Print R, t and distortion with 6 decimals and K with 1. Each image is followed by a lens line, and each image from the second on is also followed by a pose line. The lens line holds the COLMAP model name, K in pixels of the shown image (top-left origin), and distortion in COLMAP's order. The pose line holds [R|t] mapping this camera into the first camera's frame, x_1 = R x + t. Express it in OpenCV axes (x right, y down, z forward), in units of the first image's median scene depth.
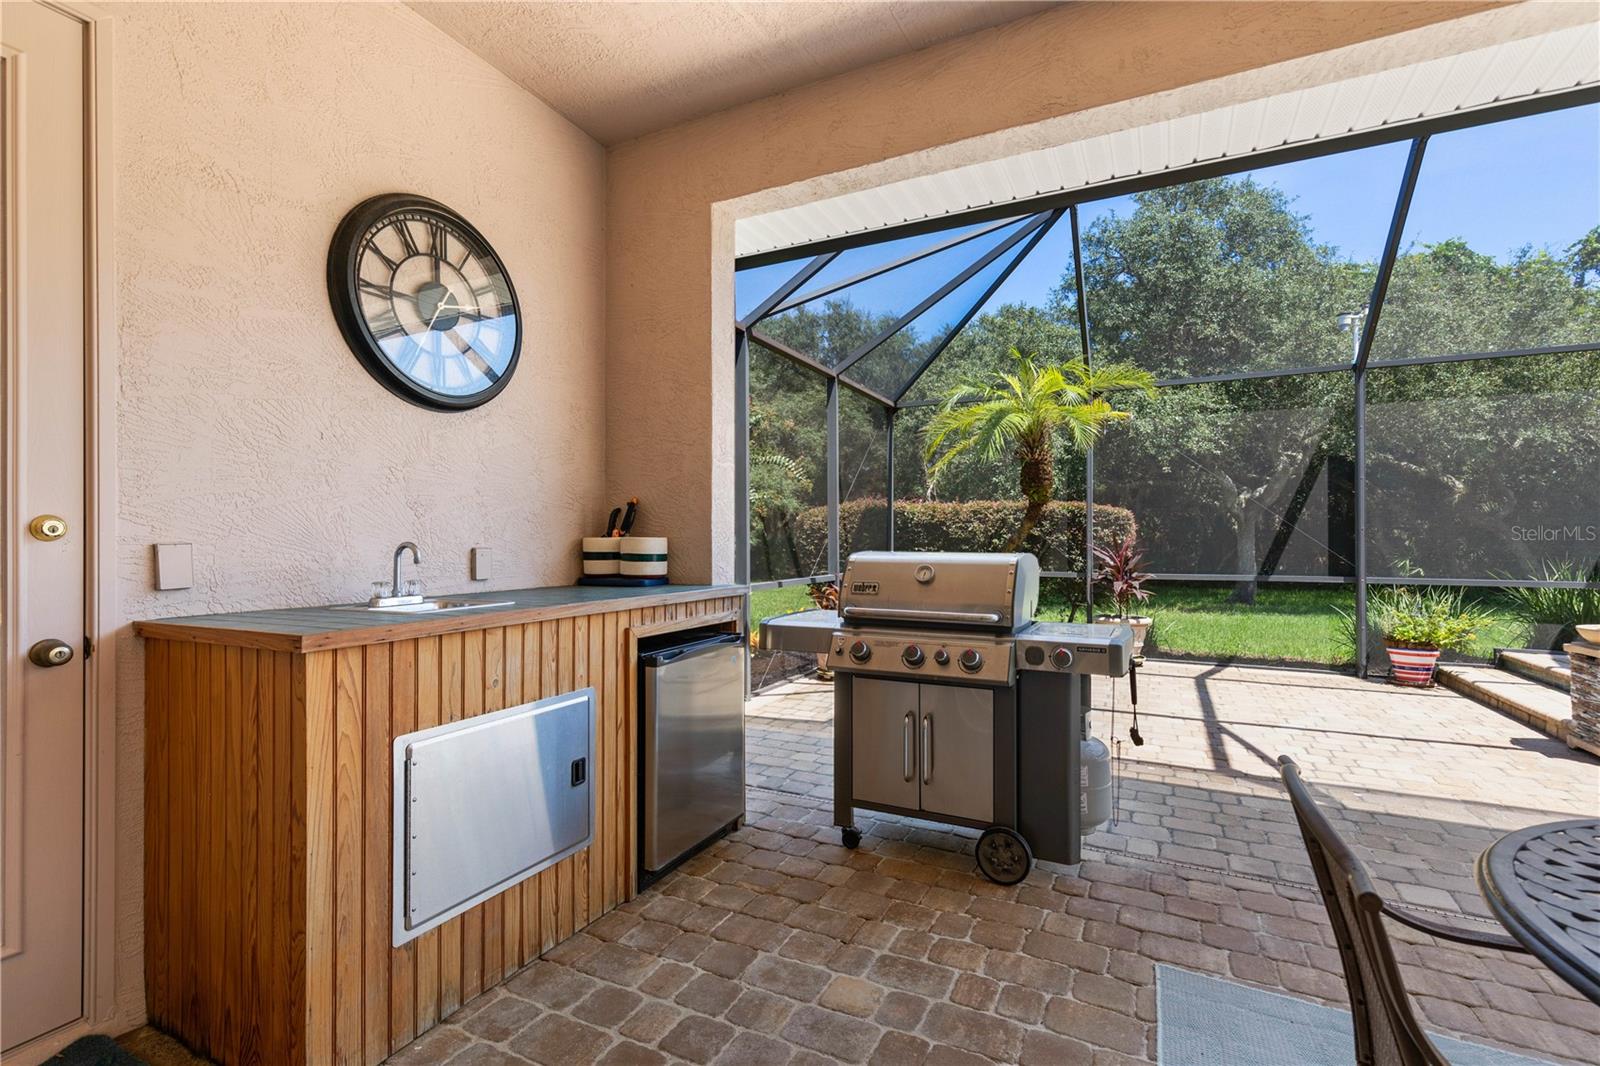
lens RADIAL K [[731.9, 0, 801.8], [0, 731.9, 529.1], [0, 0, 1]] dist [0.005487, 0.000908]
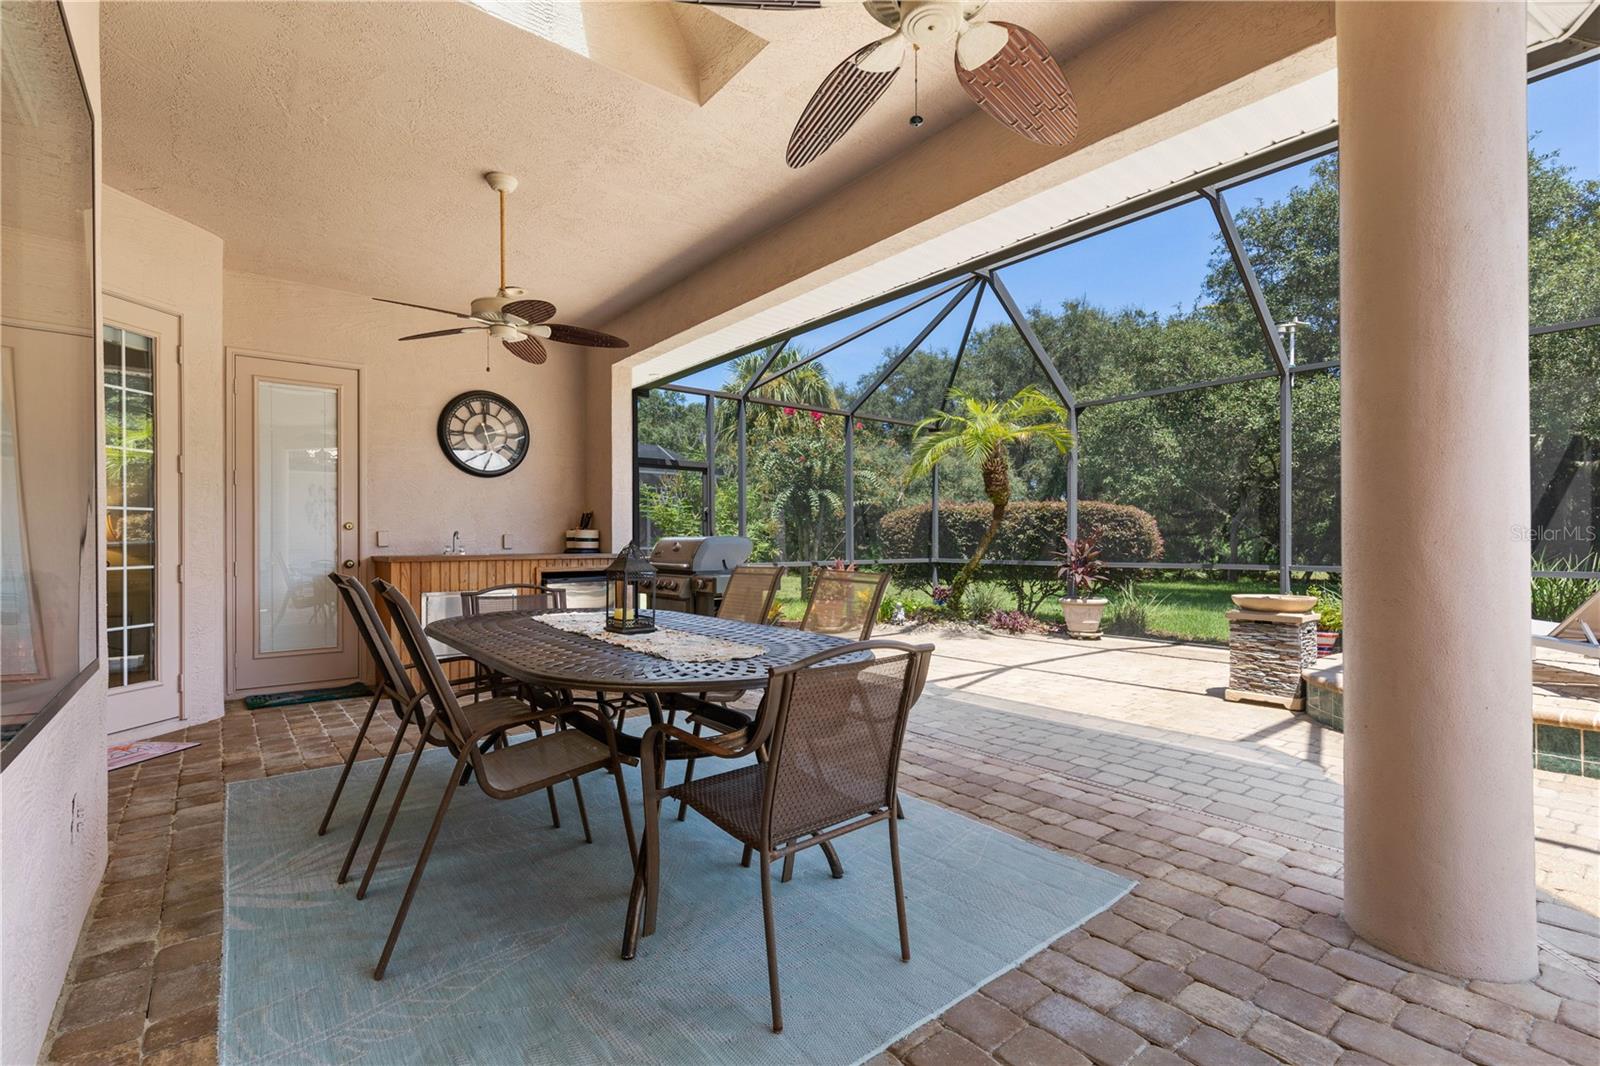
lens RADIAL K [[731.9, 0, 797.6], [0, 731.9, 532.2], [0, 0, 1]] dist [0.005487, 0.000908]
pose [[0.906465, -0.005799, -0.422240, 1.237916], [0.006044, 0.999981, -0.000758, 0.022840], [0.422237, -0.001864, 0.906484, -0.640574]]
